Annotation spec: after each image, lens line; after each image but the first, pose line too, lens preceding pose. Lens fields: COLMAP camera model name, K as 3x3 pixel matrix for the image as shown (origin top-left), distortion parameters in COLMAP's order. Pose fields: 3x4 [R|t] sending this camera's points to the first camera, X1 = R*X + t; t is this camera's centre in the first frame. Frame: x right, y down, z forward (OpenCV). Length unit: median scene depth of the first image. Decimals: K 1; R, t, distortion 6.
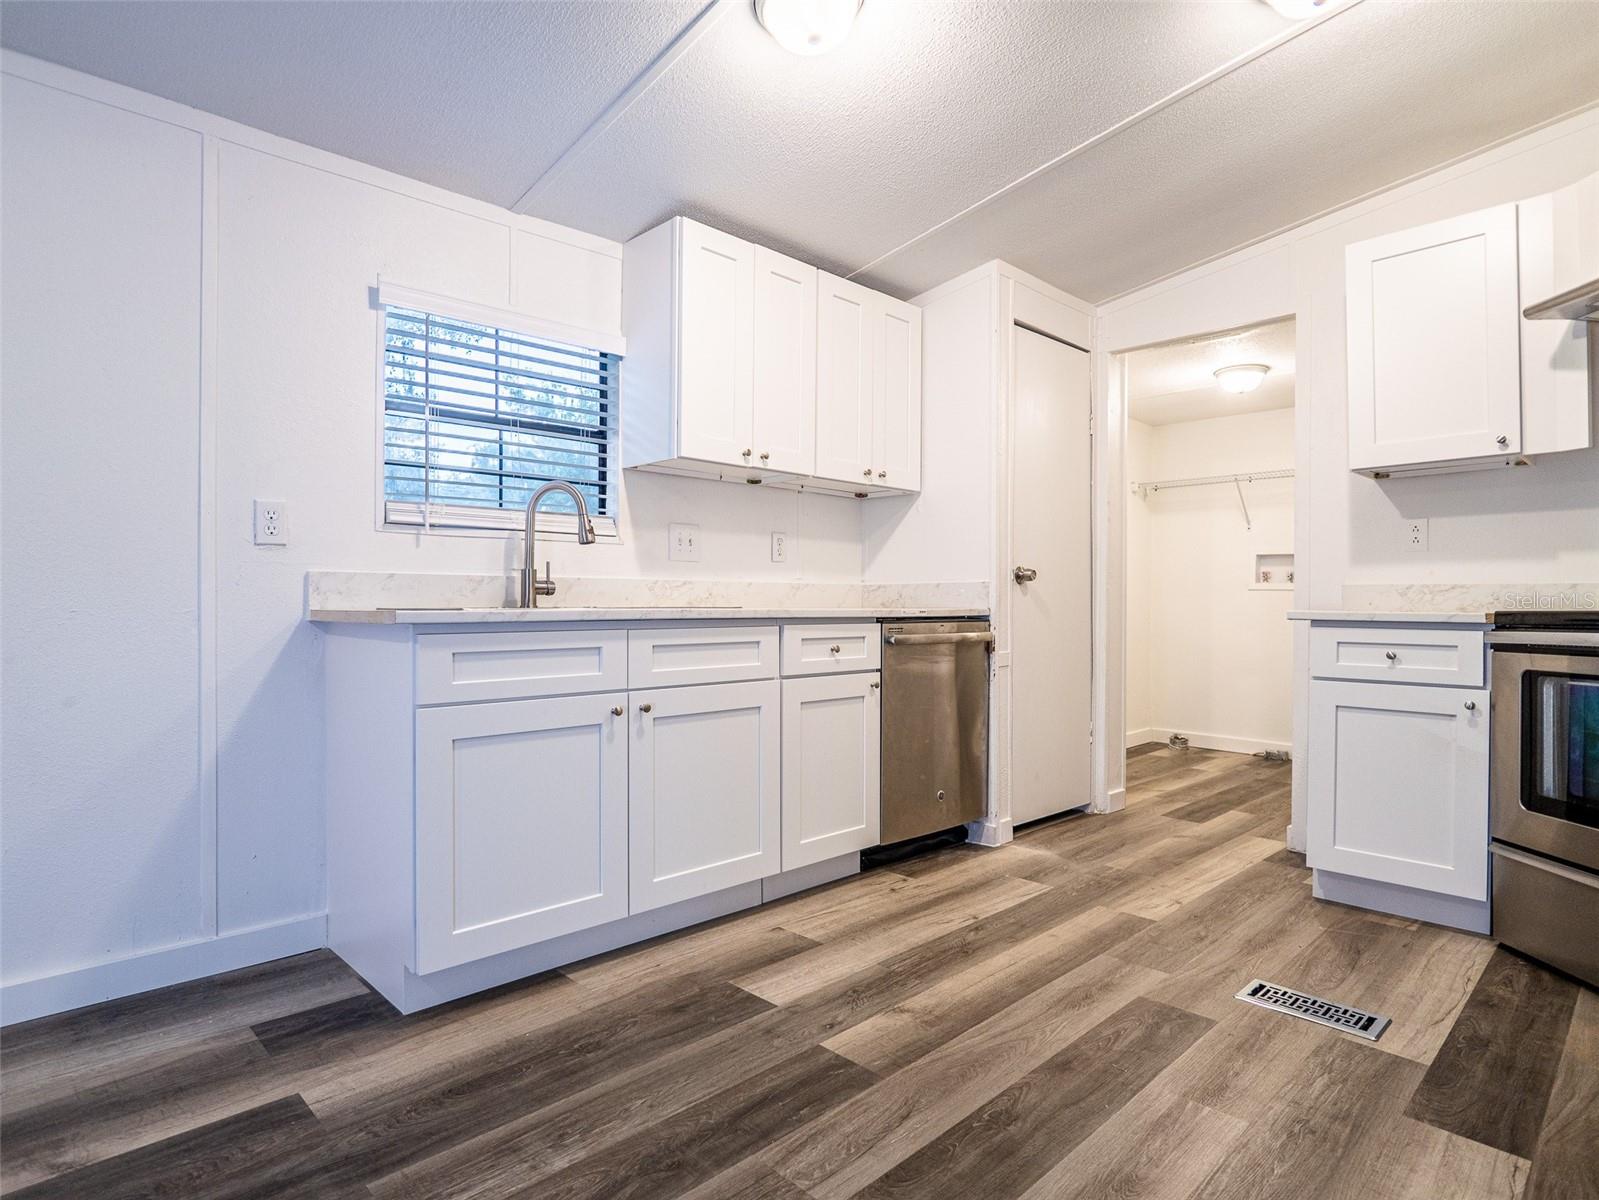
lens RADIAL K [[869.3, 0, 786.3], [0, 869.3, 604.0], [0, 0, 1]] dist [-0.014195, 0.001236]
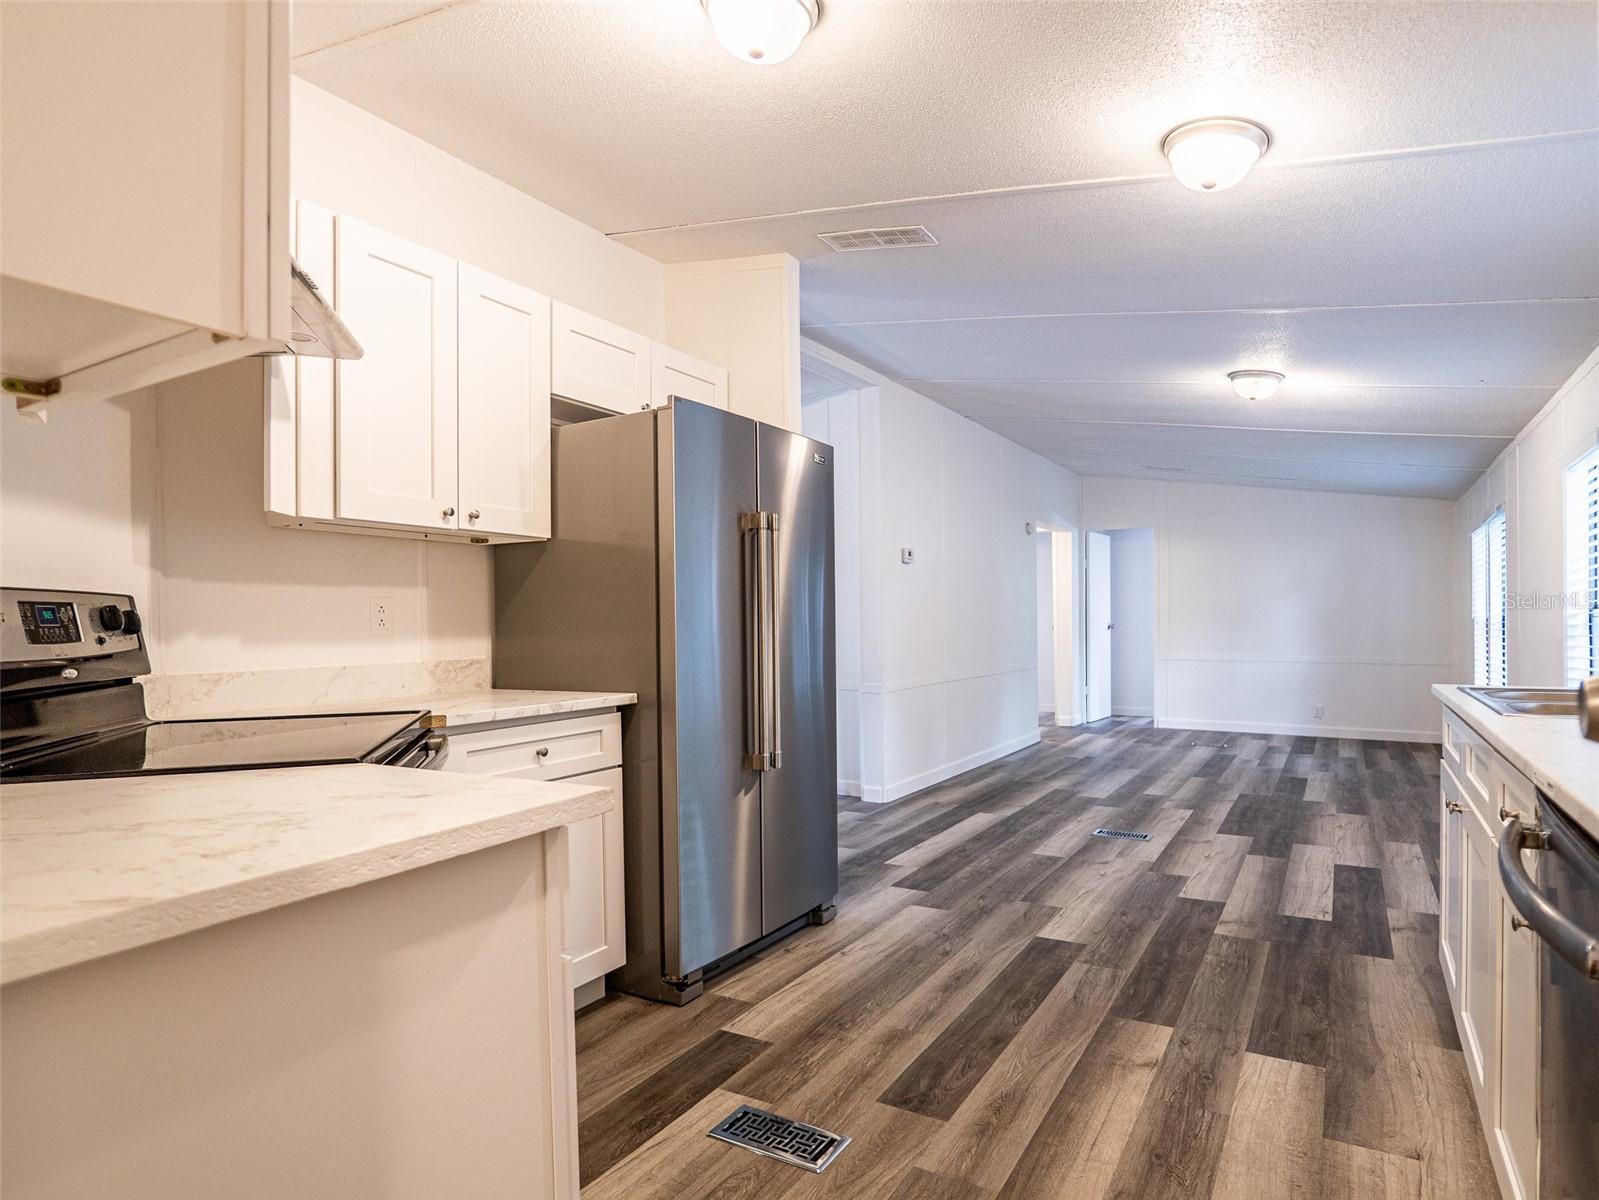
lens RADIAL K [[898.1, 0, 840.9], [0, 898.1, 634.5], [0, 0, 1]] dist [-0.013464, 0.002649]
pose [[-0.956272, 0.010047, -0.292305, 0.727528], [0.007284, 0.999918, 0.010539, -0.078770], [0.292387, 0.007949, -0.956267, 1.723721]]
